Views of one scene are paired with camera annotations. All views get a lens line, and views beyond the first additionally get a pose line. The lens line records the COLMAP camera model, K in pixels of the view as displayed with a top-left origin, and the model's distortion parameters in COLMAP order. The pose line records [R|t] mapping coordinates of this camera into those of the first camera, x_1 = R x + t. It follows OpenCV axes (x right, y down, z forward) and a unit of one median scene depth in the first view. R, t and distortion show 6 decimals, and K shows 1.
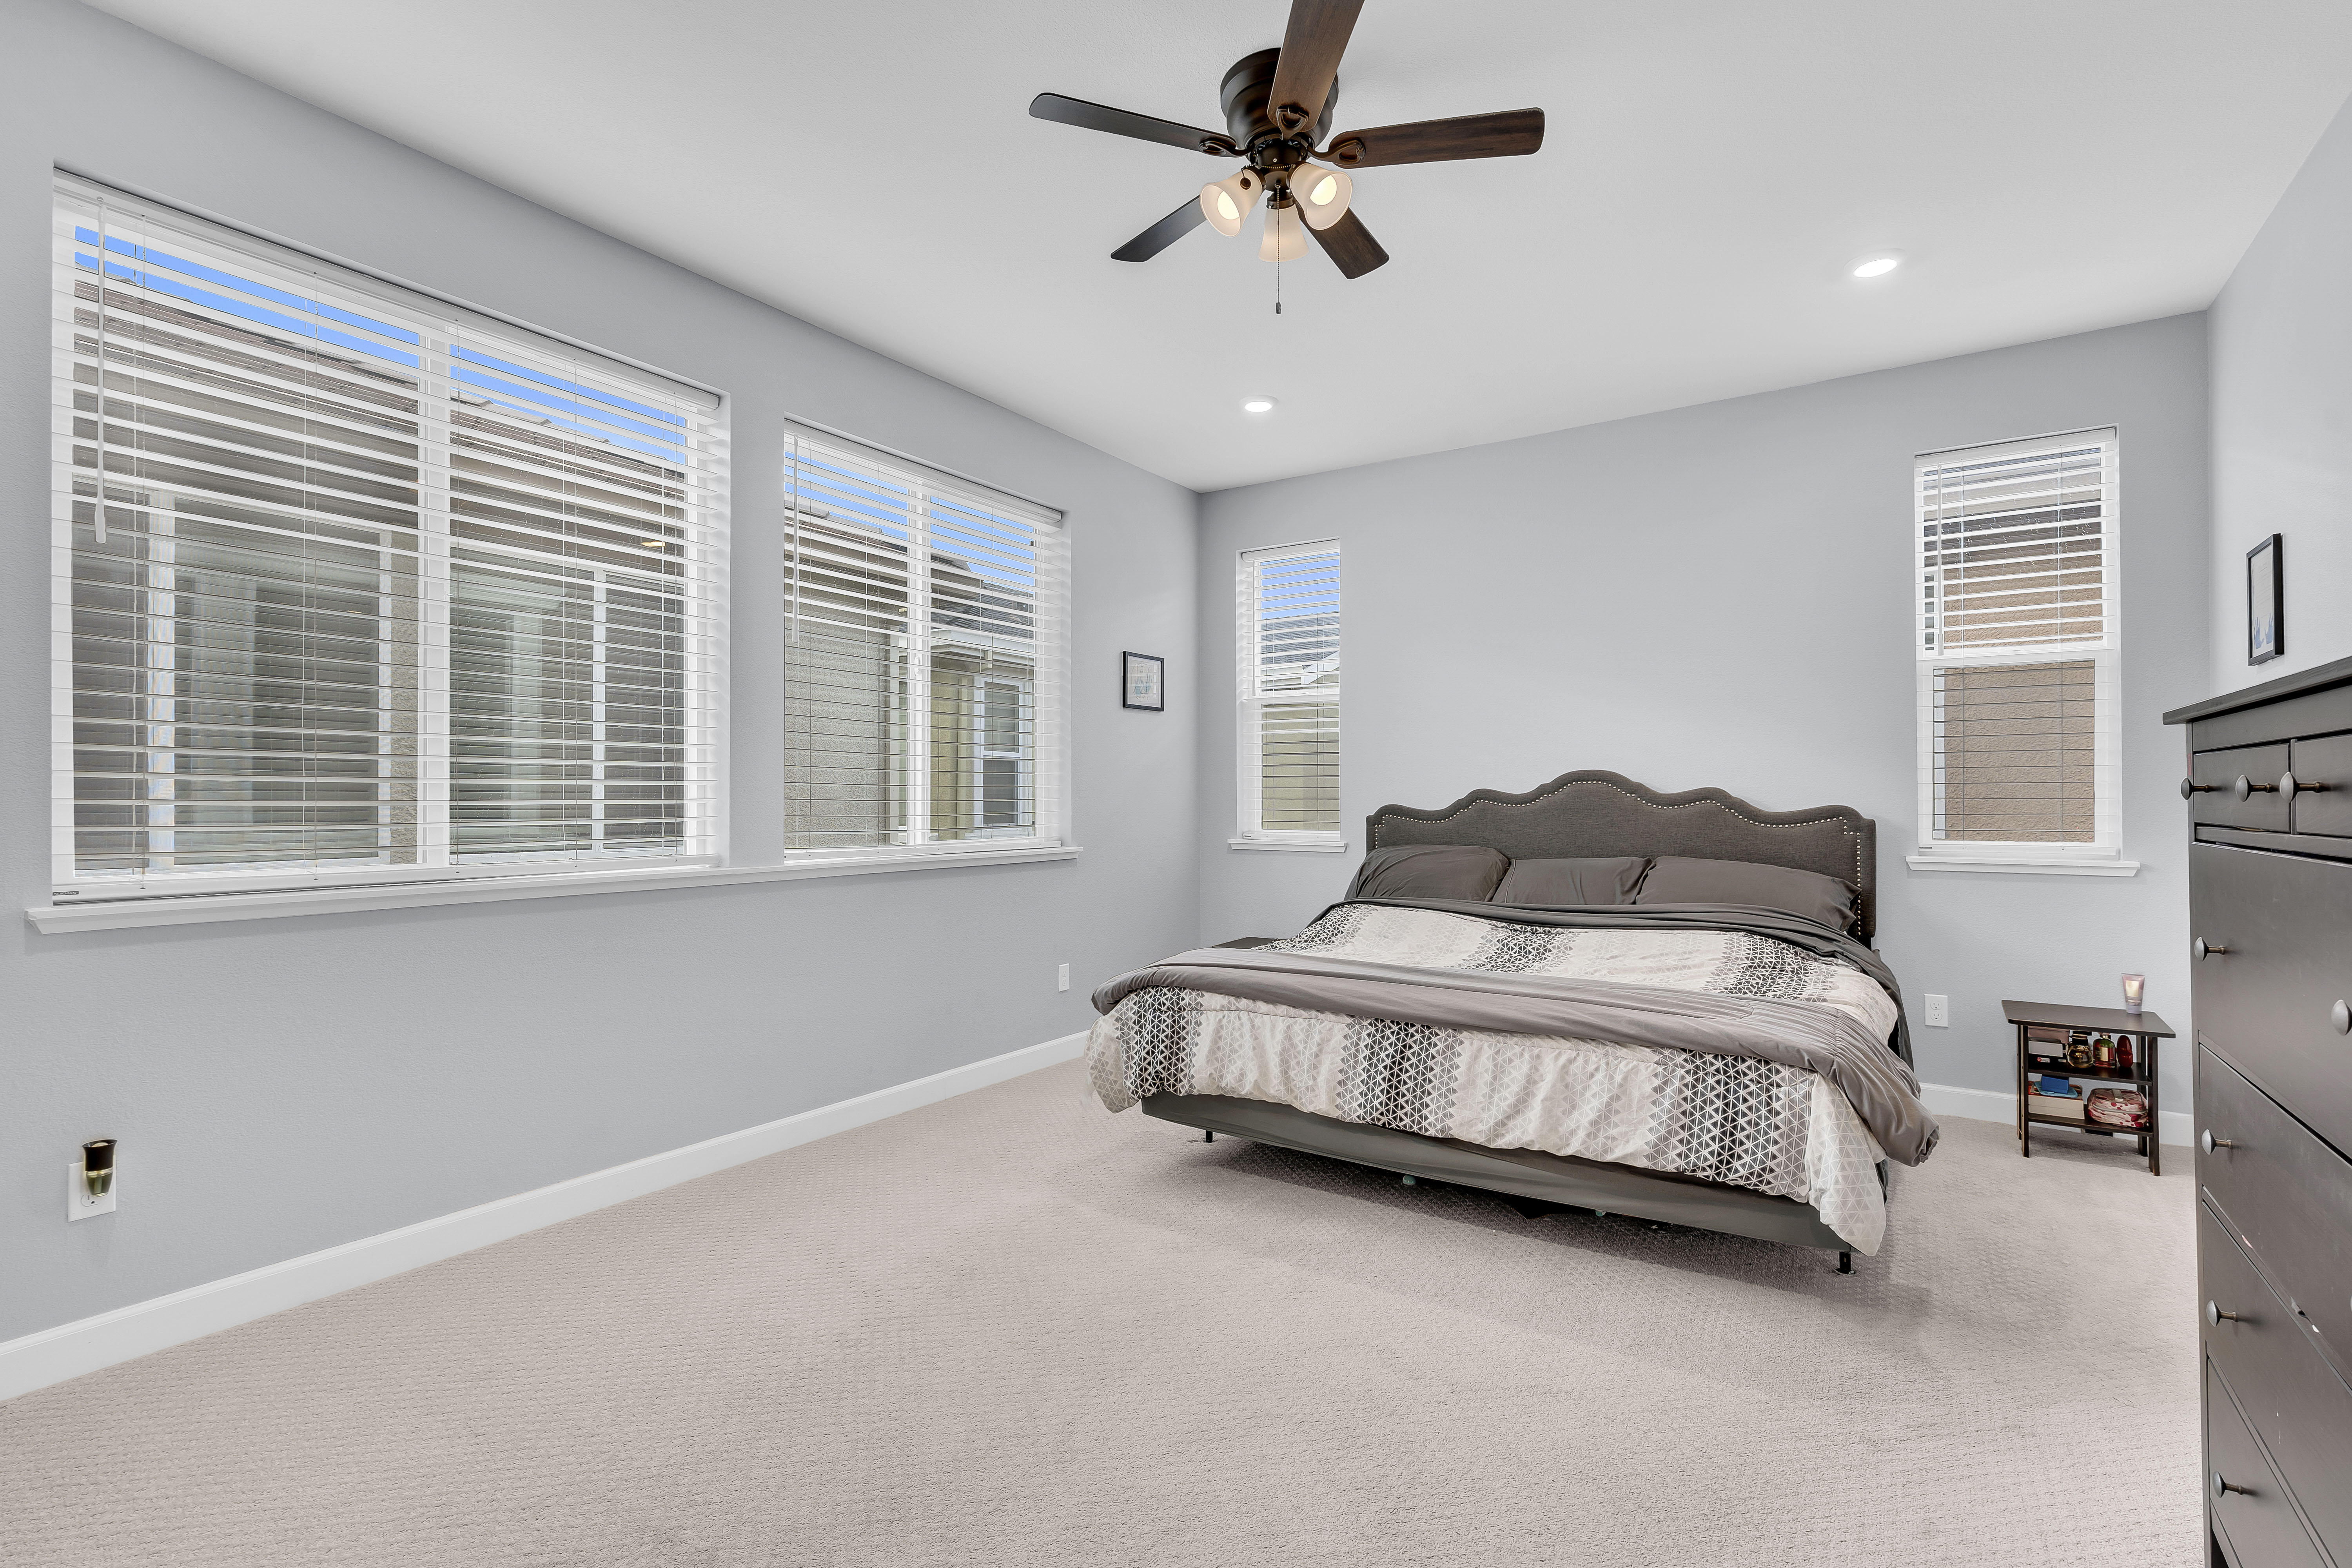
lens RADIAL K [[1076.9, 0, 1169.2], [0, 1076.9, 785.6], [0, 0, 1]] dist [-0.000160, 0.000638]
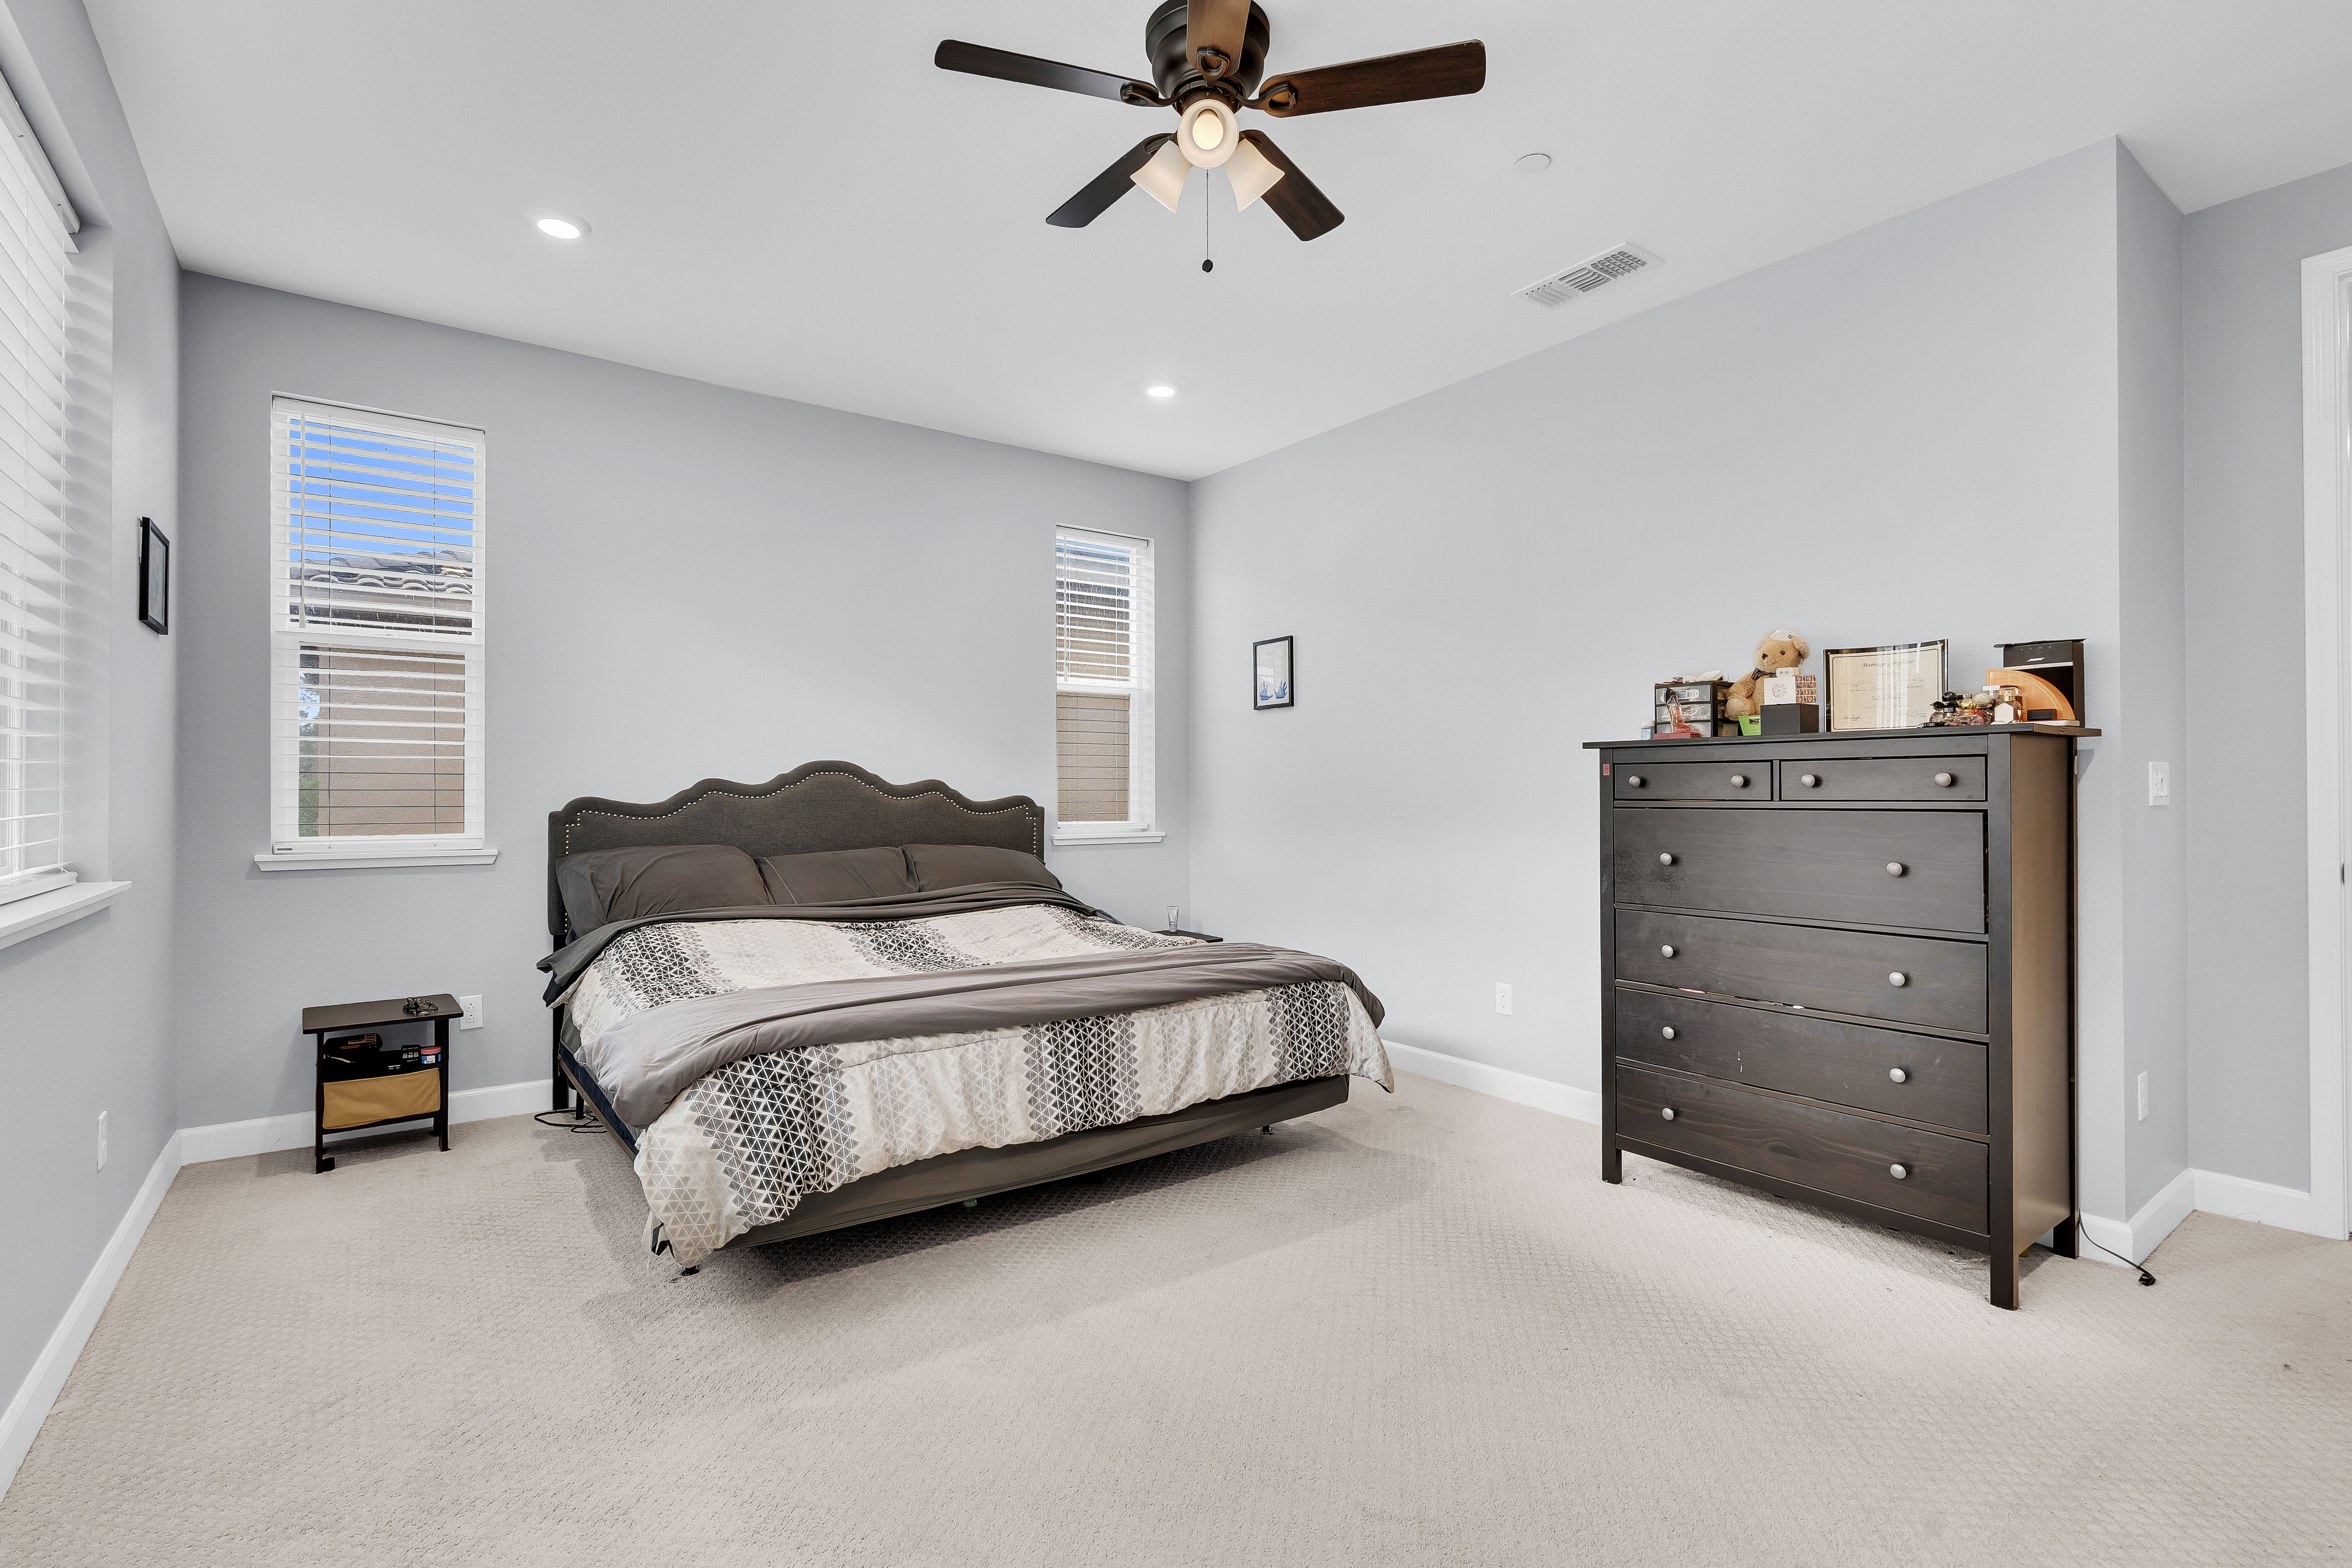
lens RADIAL K [[1076.9, 0, 1168.3], [0, 1076.9, 784.0], [0, 0, 1]] dist [-0.000160, 0.000638]
pose [[0.351316, 0.009189, 0.936212, -0.636405], [-0.010518, 0.999927, -0.005867, 0.014440], [-0.936198, -0.007785, 0.351388, 0.568783]]
